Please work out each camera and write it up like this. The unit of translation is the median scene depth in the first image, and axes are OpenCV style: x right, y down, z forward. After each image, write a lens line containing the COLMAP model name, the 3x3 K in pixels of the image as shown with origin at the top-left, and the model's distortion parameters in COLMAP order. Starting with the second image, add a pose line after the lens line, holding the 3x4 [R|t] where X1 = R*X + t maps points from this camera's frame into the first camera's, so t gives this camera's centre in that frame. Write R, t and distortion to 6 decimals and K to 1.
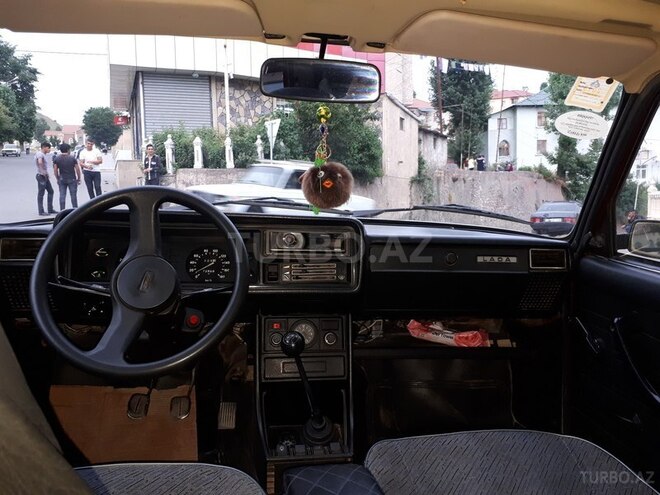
lens RADIAL K [[526.6, 0, 329.5], [0, 526.6, 249.0], [0, 0, 1]] dist [0.009475, -0.000261]
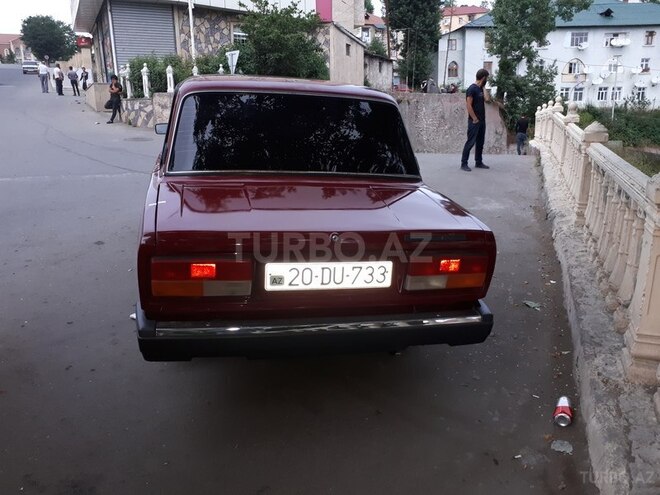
lens RADIAL K [[526.6, 0, 333.3], [0, 526.6, 244.0], [0, 0, 1]] dist [0.009475, -0.000261]
pose [[0.996235, -0.013127, 0.085699, 0.004972], [0.001010, 0.990162, 0.139924, 0.008932], [-0.086693, -0.139310, 0.986447, -0.116768]]
